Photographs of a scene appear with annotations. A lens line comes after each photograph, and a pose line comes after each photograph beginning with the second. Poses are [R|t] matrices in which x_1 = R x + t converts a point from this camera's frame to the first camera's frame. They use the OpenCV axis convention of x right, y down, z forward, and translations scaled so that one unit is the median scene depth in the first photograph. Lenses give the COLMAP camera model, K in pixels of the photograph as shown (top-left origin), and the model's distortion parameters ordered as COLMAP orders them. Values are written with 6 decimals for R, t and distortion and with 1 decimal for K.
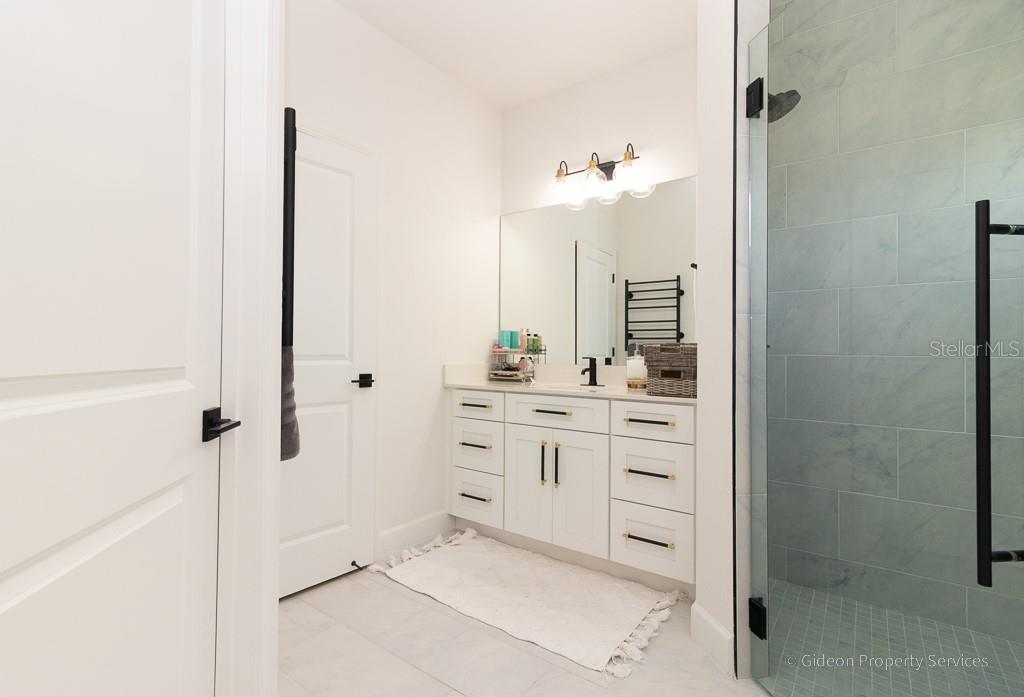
lens RADIAL K [[496.8, 0, 472.6], [0, 496.8, 346.3], [0, 0, 1]] dist [0.002787, 0.001125]
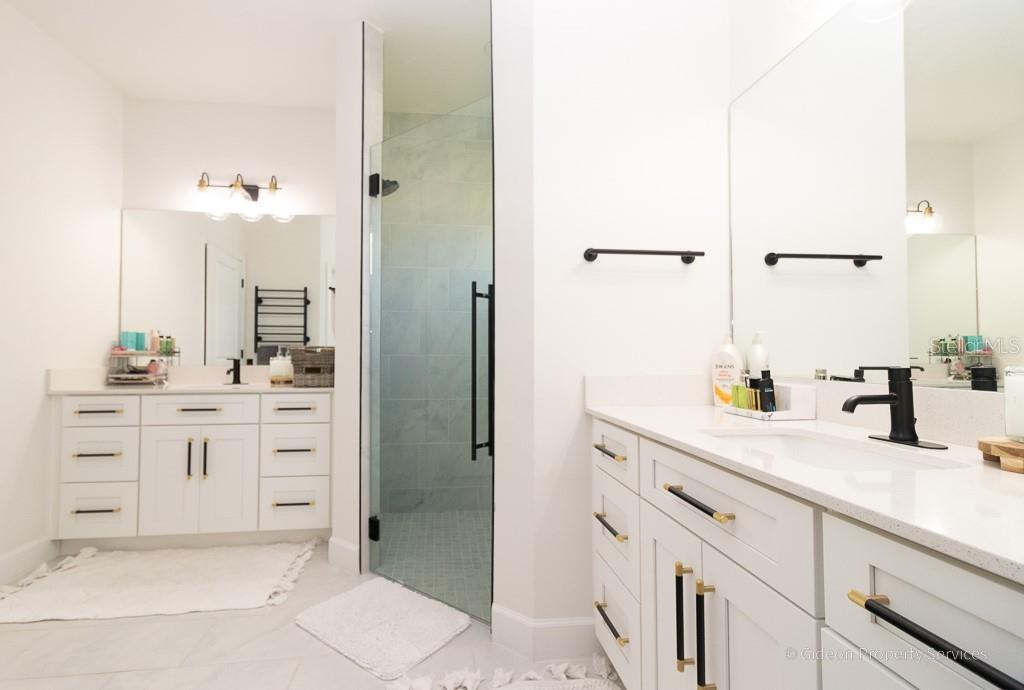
lens RADIAL K [[473.8, 0, 512.0], [0, 473.8, 345.0], [0, 0, 1]] dist [0.007416, 0.000393]
pose [[0.677148, 0.008422, 0.735799, -0.129308], [-0.002804, 0.999957, -0.008866, -0.000291], [-0.735842, 0.003940, 0.677142, -0.176677]]
